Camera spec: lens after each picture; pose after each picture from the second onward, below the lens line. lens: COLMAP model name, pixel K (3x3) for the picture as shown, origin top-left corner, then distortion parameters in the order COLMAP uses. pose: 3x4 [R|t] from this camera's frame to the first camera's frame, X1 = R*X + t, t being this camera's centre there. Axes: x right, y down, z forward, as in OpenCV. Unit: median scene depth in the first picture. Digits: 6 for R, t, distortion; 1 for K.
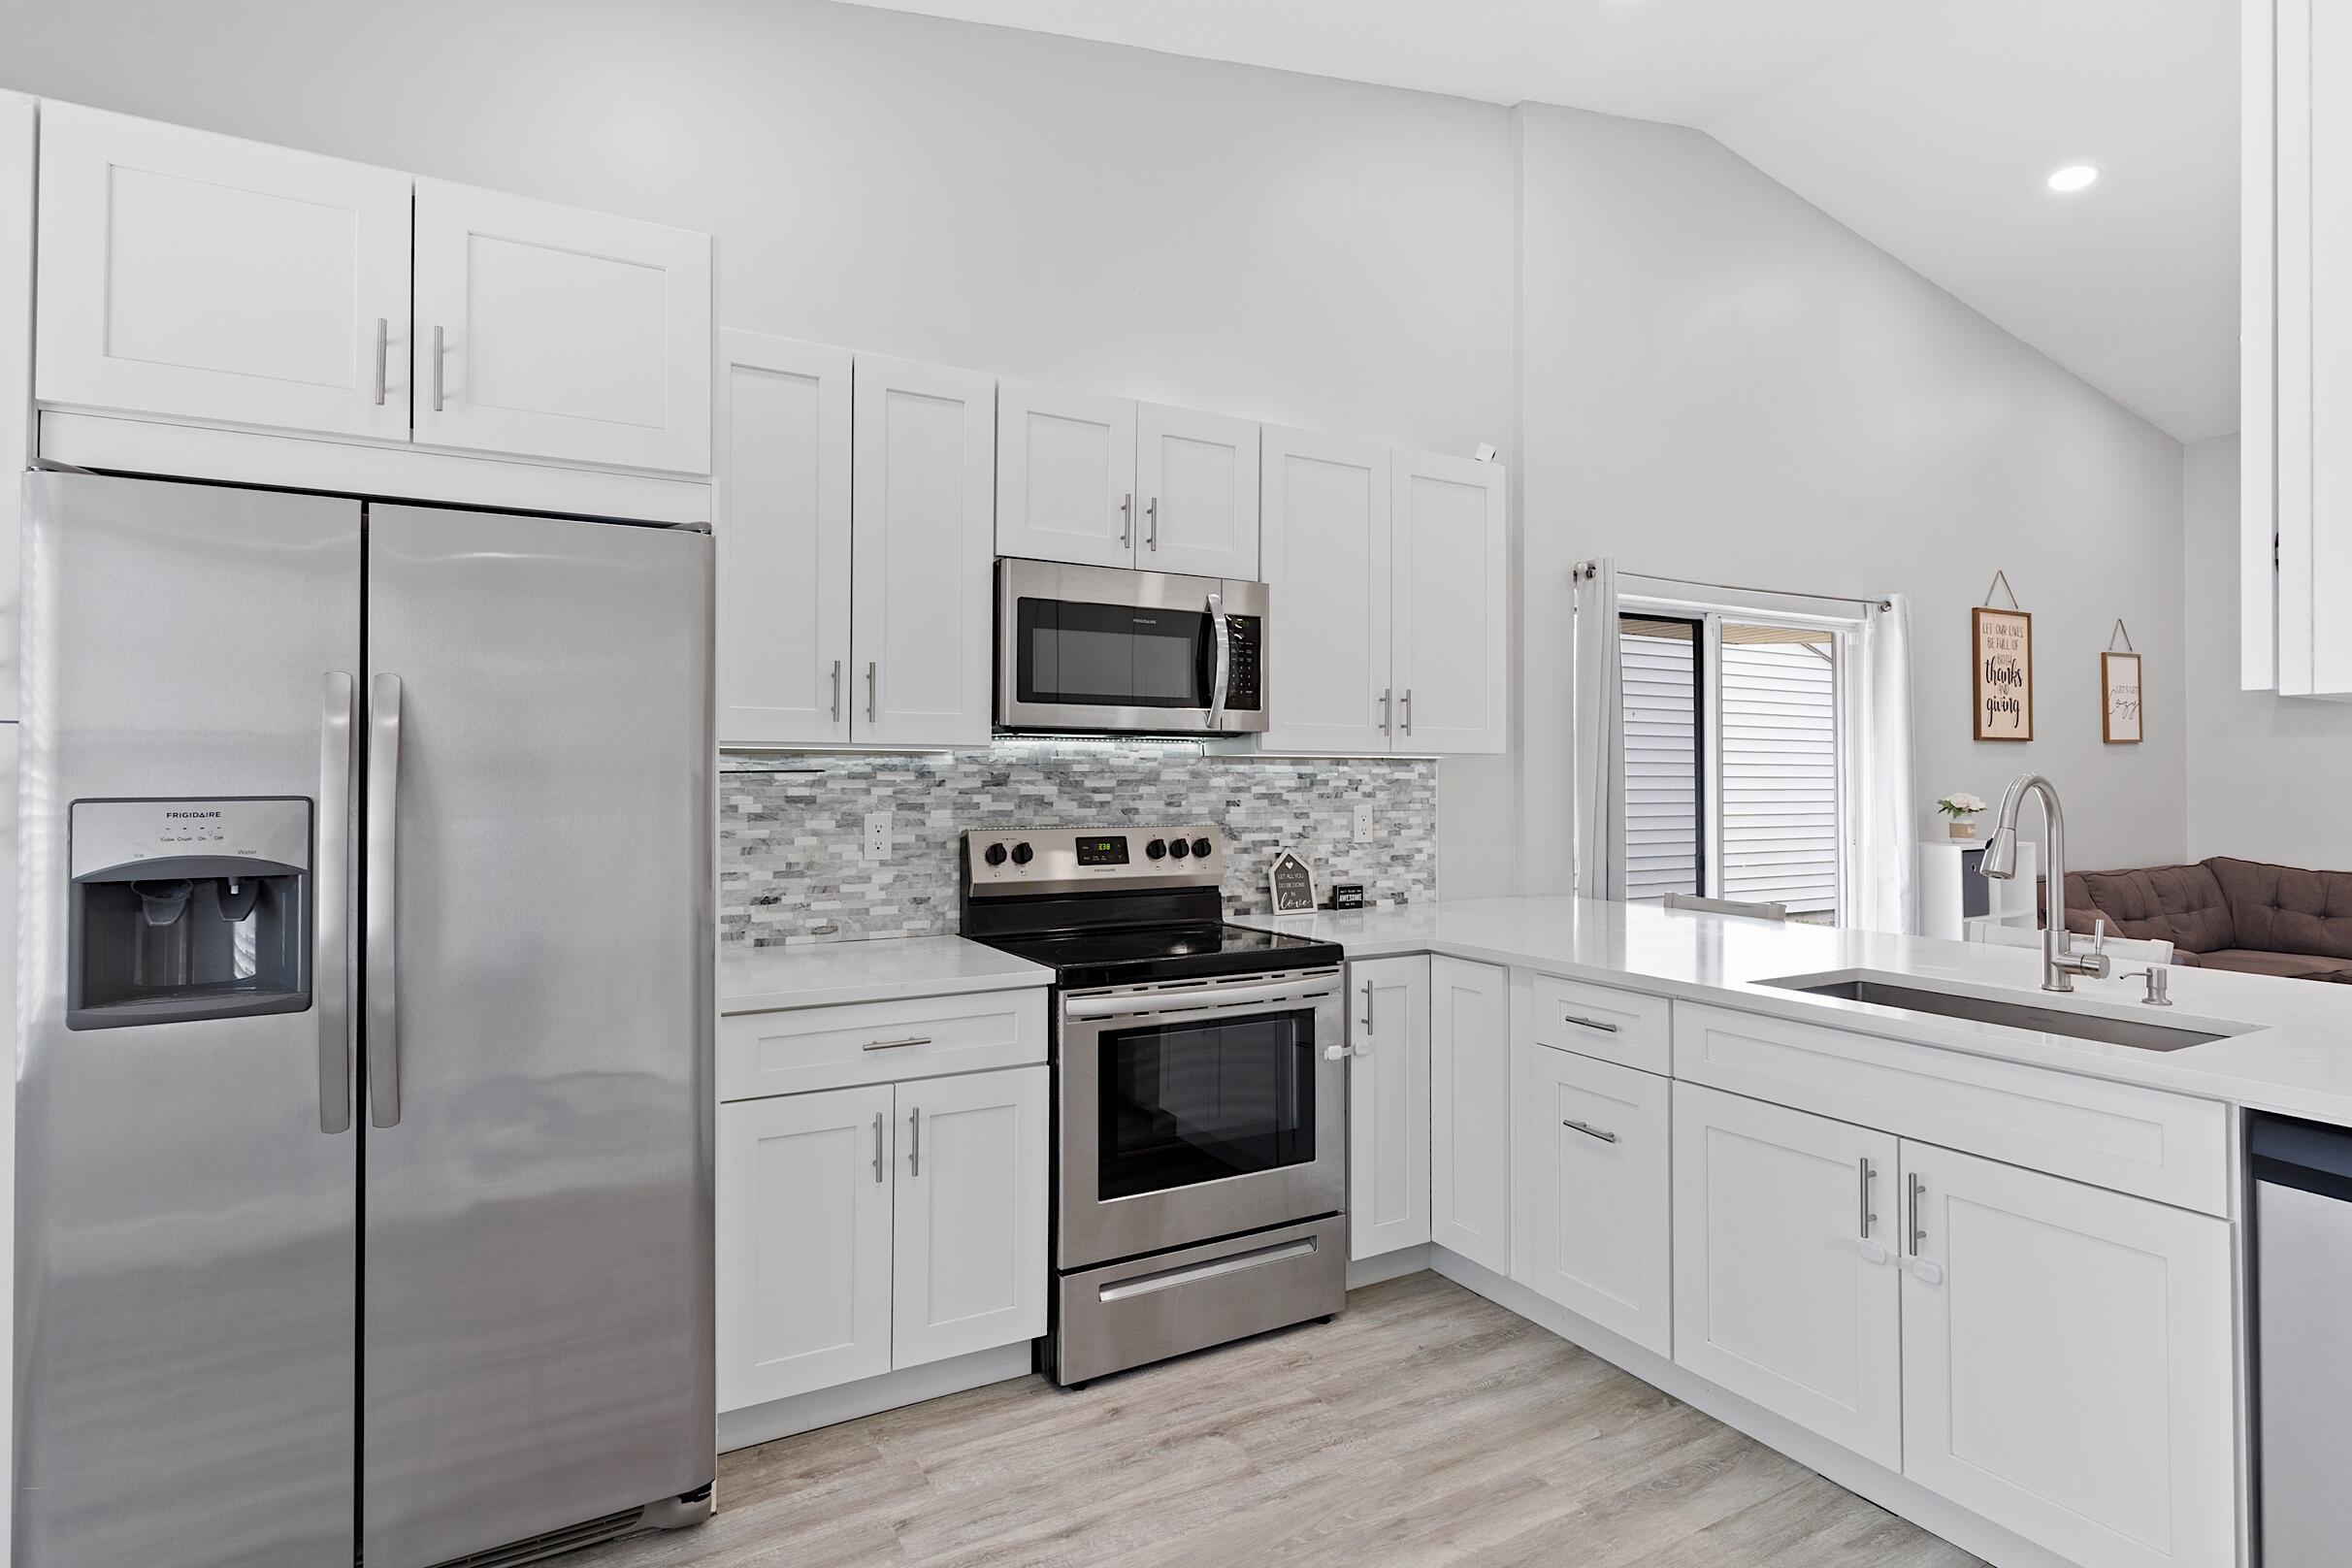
lens RADIAL K [[1196.9, 0, 1174.5], [0, 1196.9, 759.0], [0, 0, 1]] dist [0.001300, 0.001213]
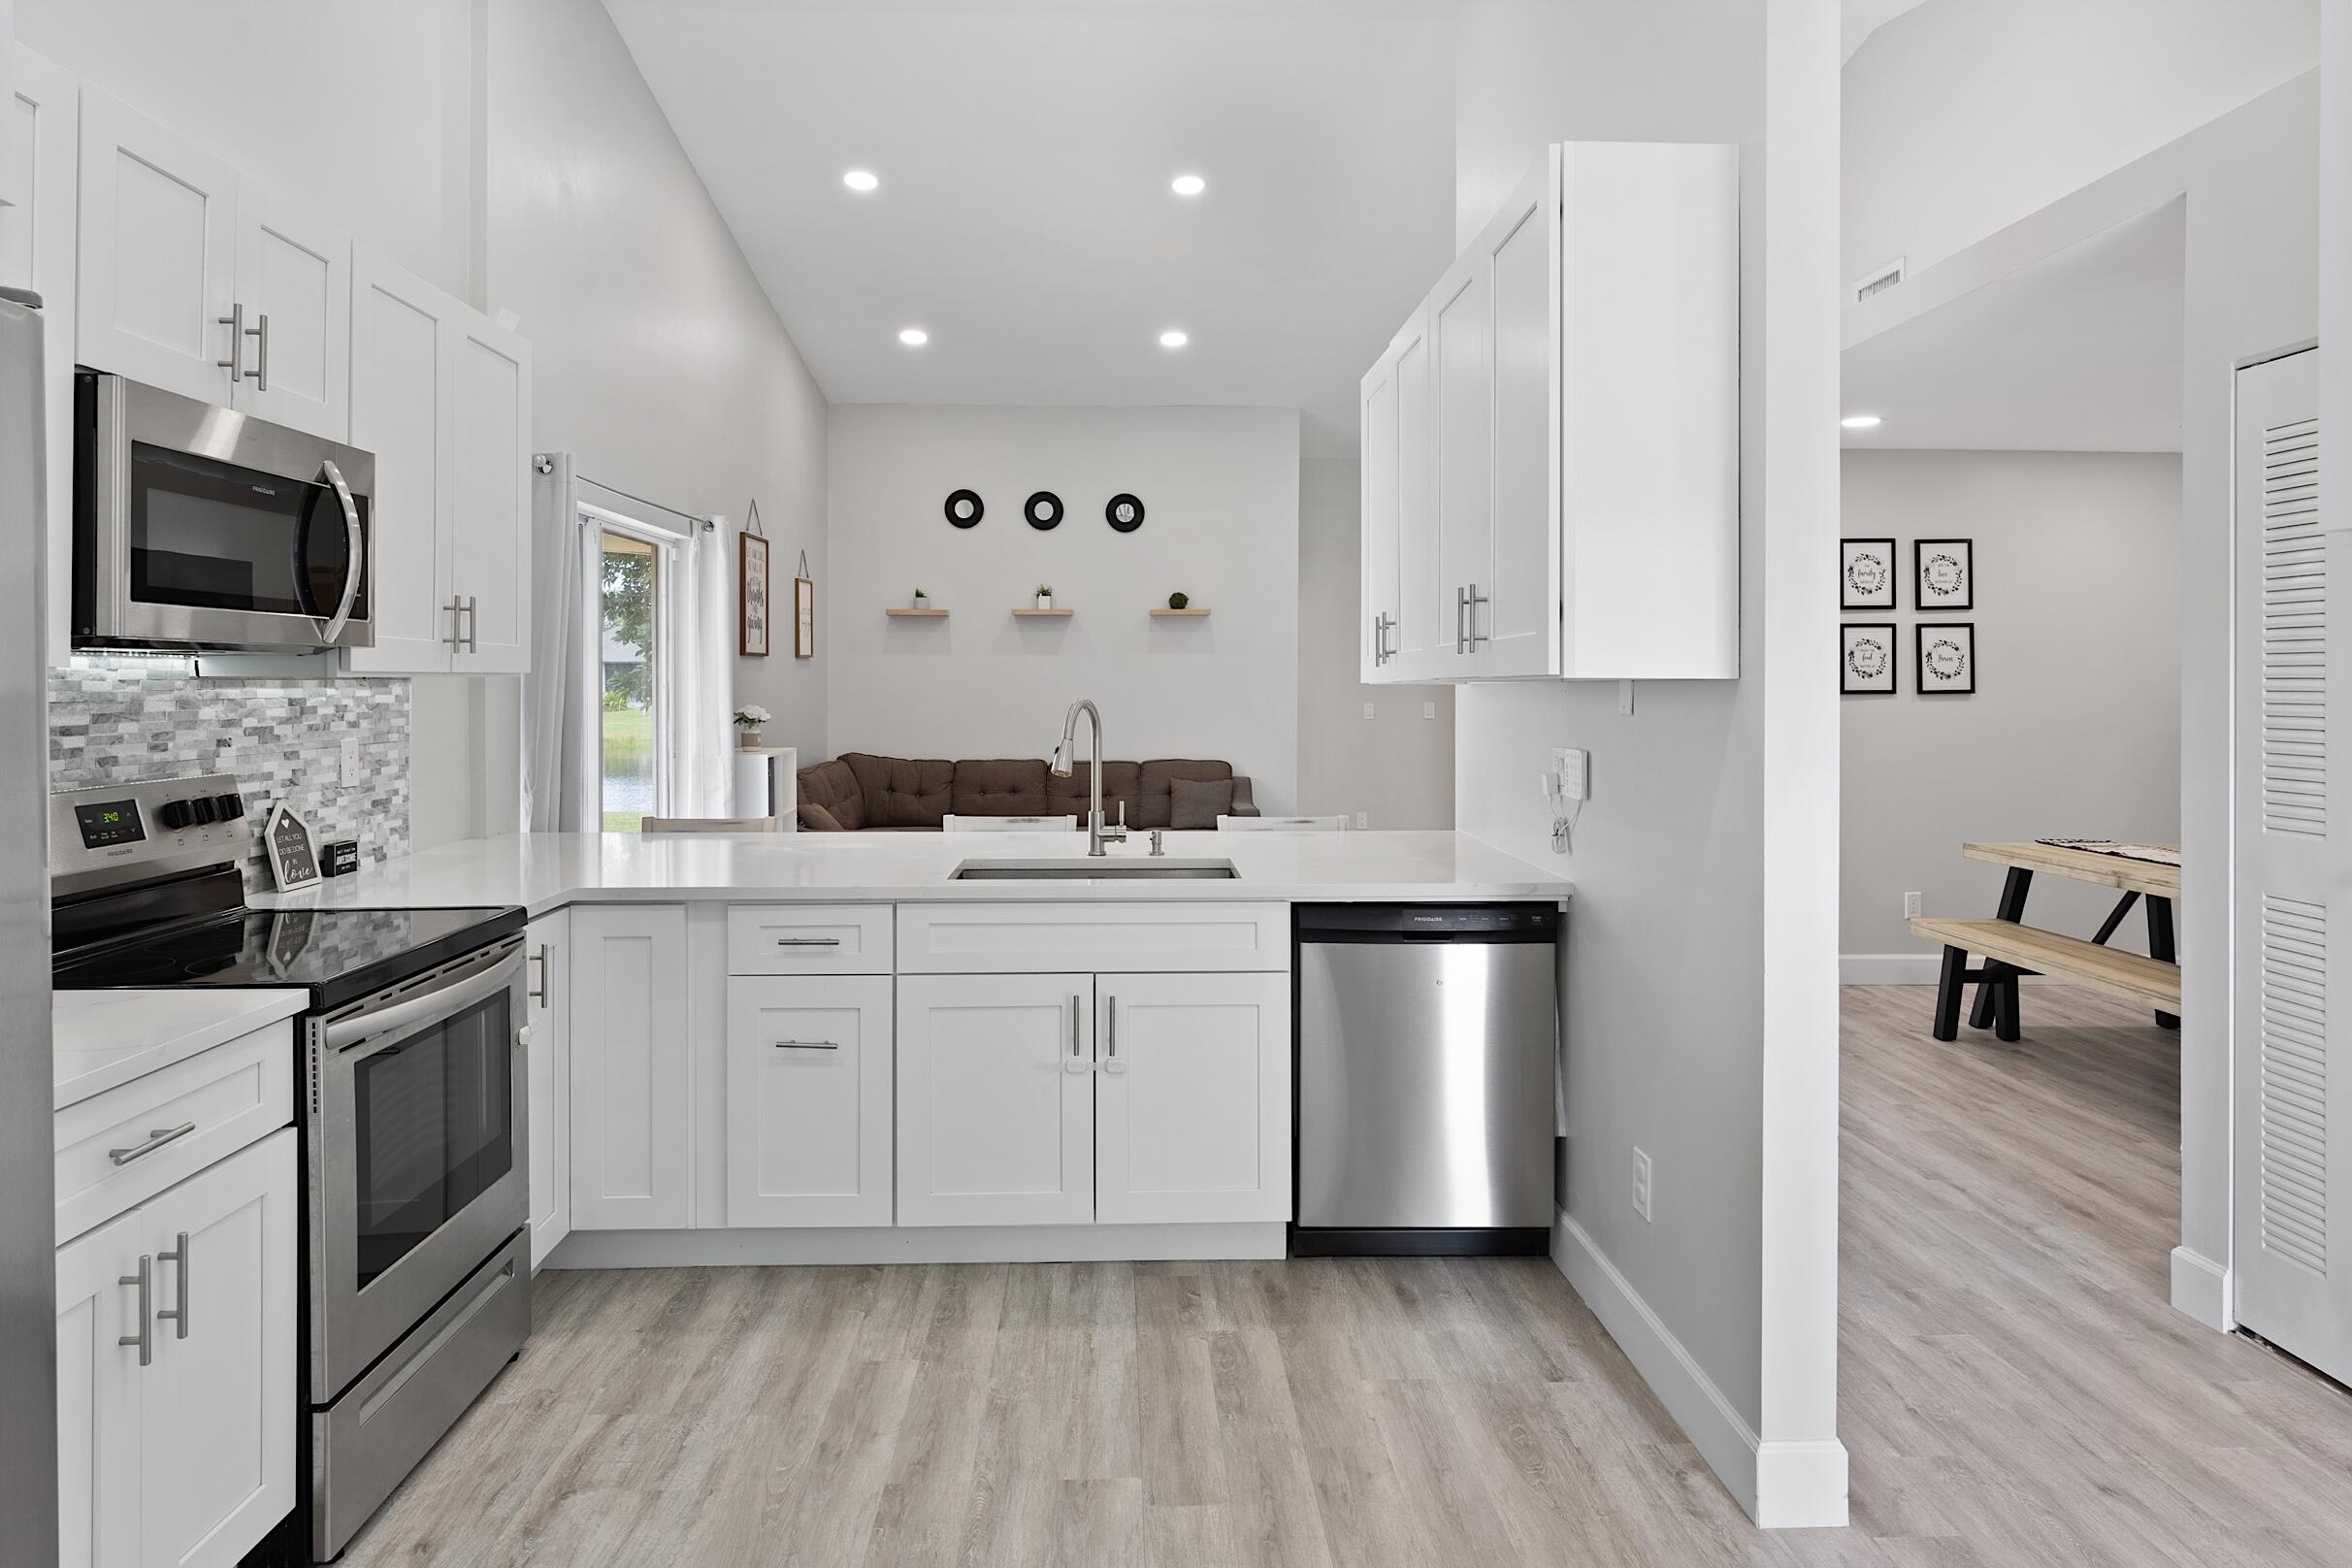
lens RADIAL K [[1414.2, 0, 1164.7], [0, 1414.2, 678.0], [0, 0, 1]] dist [-0.000582, -0.000205]
pose [[0.459062, 0.000221, 0.888404, -0.496969], [-0.014409, 0.999870, 0.007197, -0.017396], [-0.888287, -0.016105, 0.459005, 0.137412]]
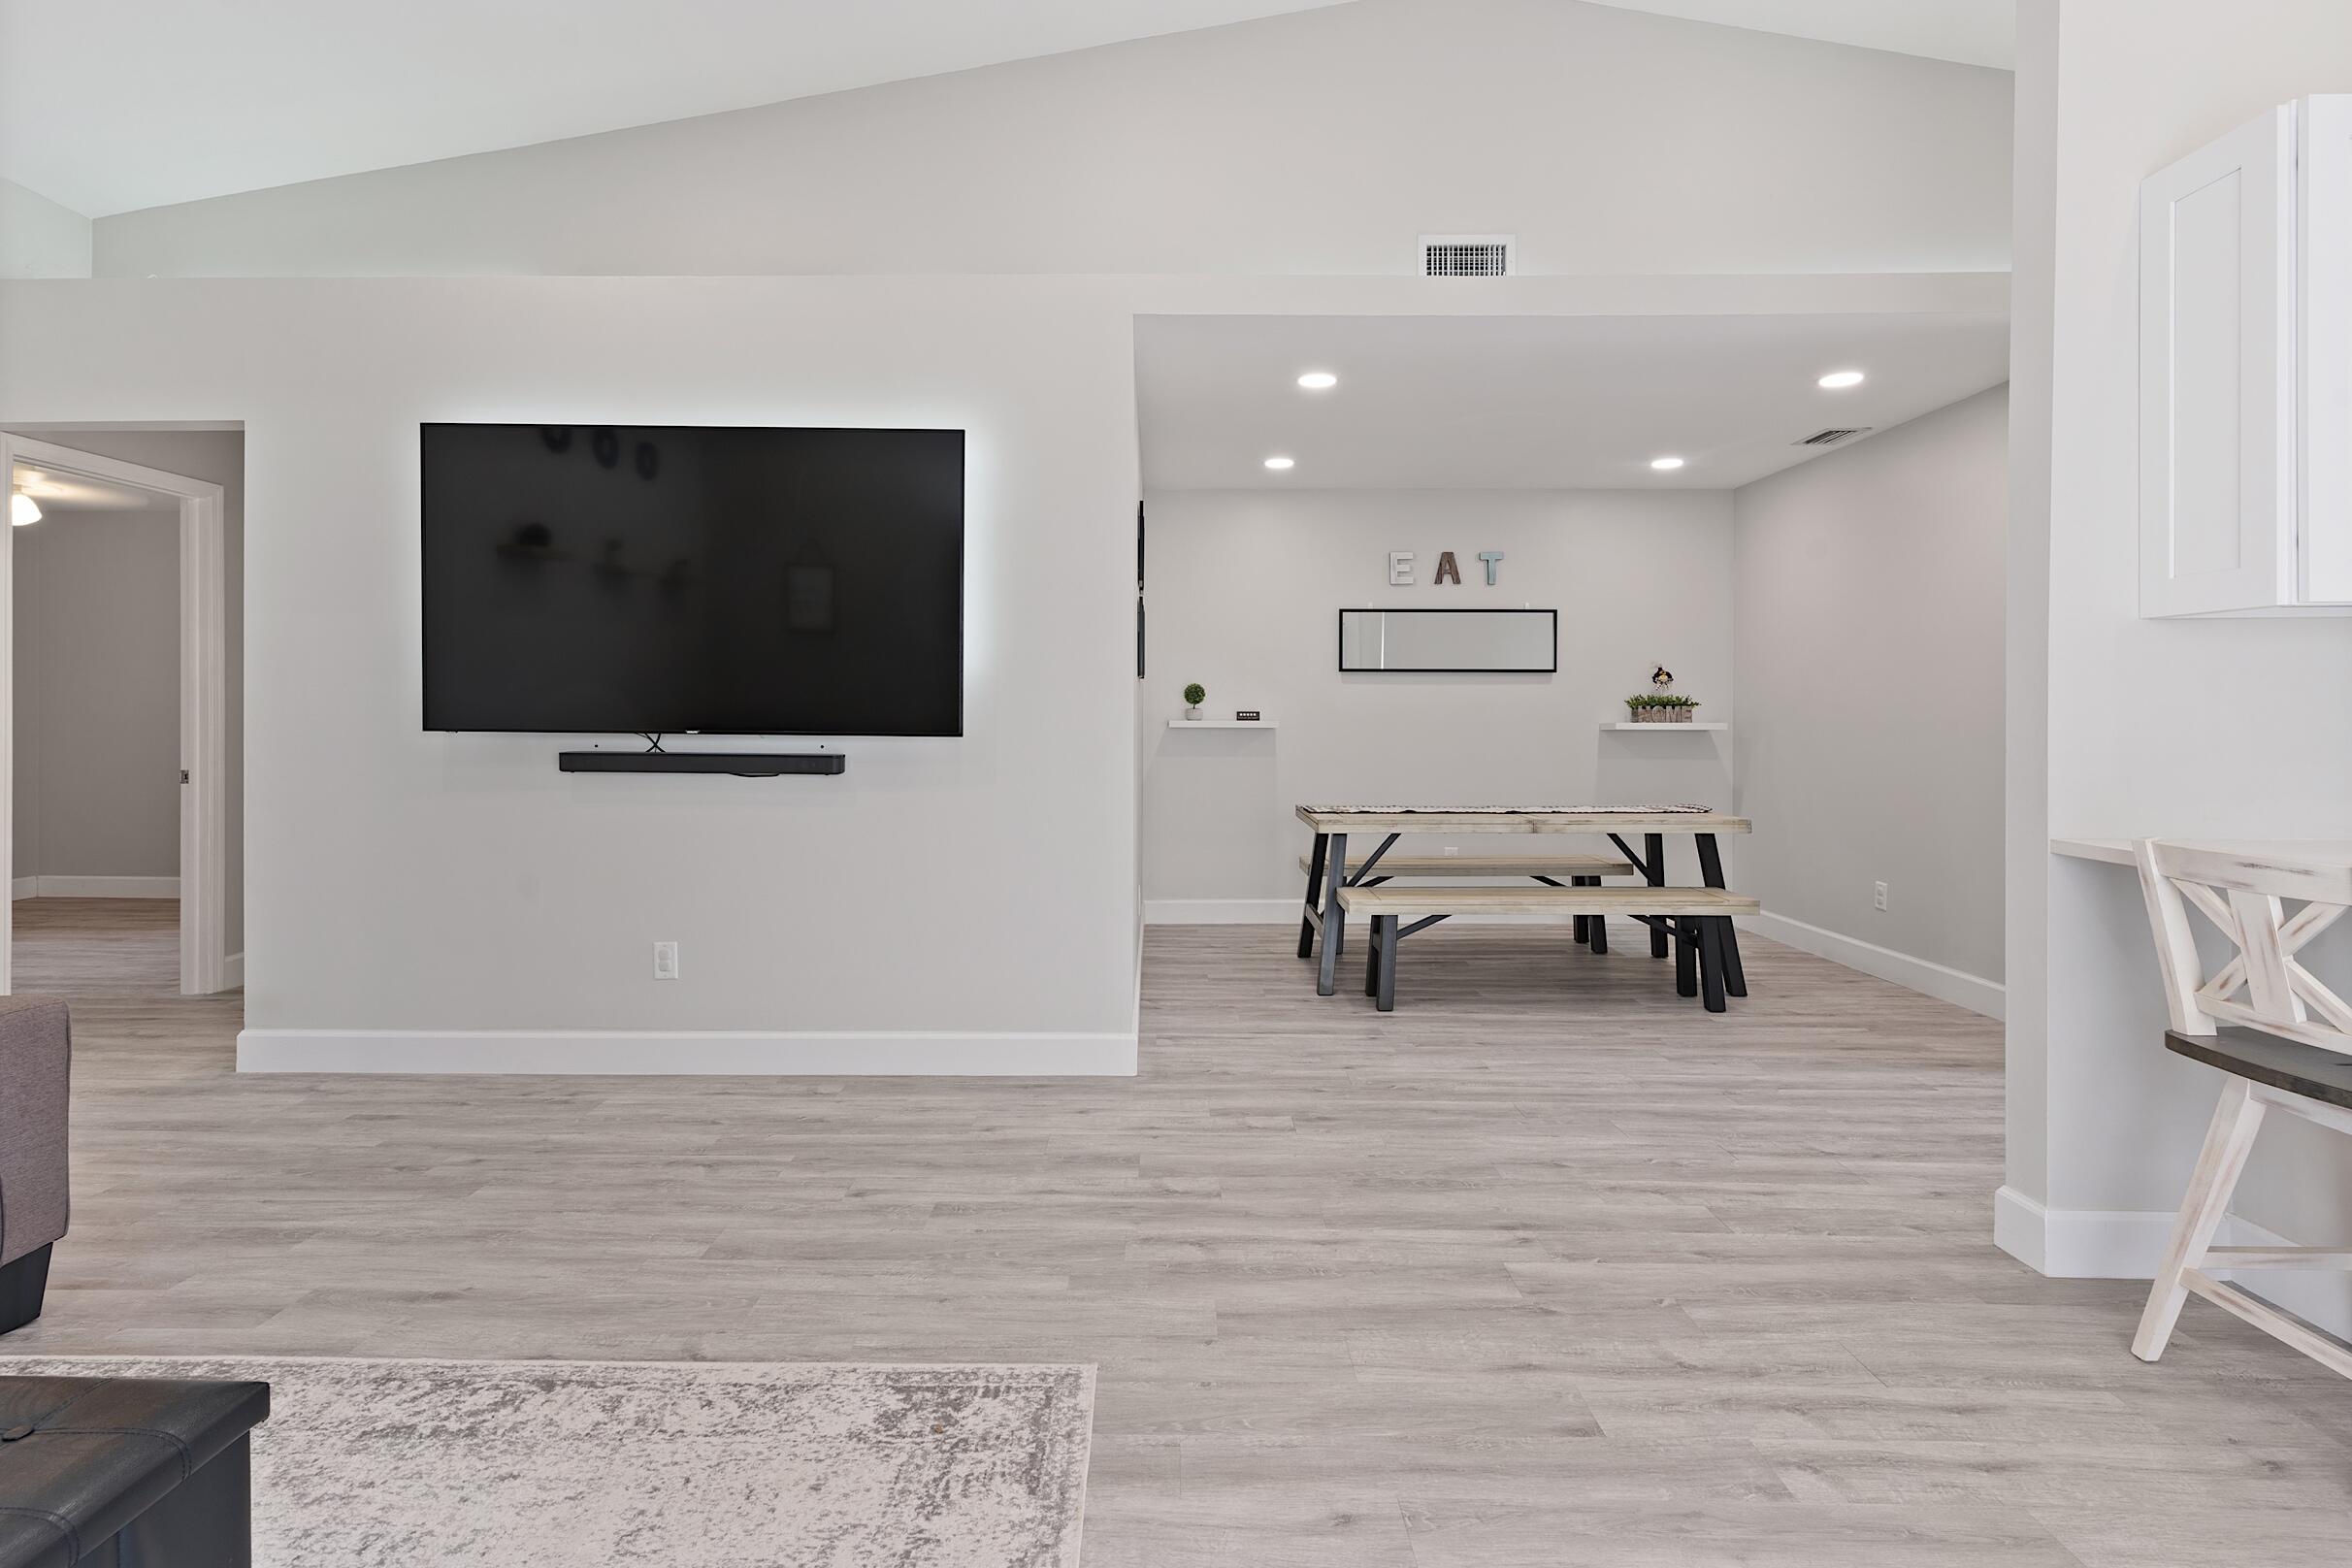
lens RADIAL K [[1147.0, 0, 1155.7], [0, 1147.0, 715.8], [0, 0, 1]] dist [0.001009, 0.000400]
pose [[-0.865554, -0.006897, 0.500768, 1.002140], [-0.013568, 0.999861, -0.009680, 0.071767], [-0.500632, -0.015173, -0.865527, 1.470354]]
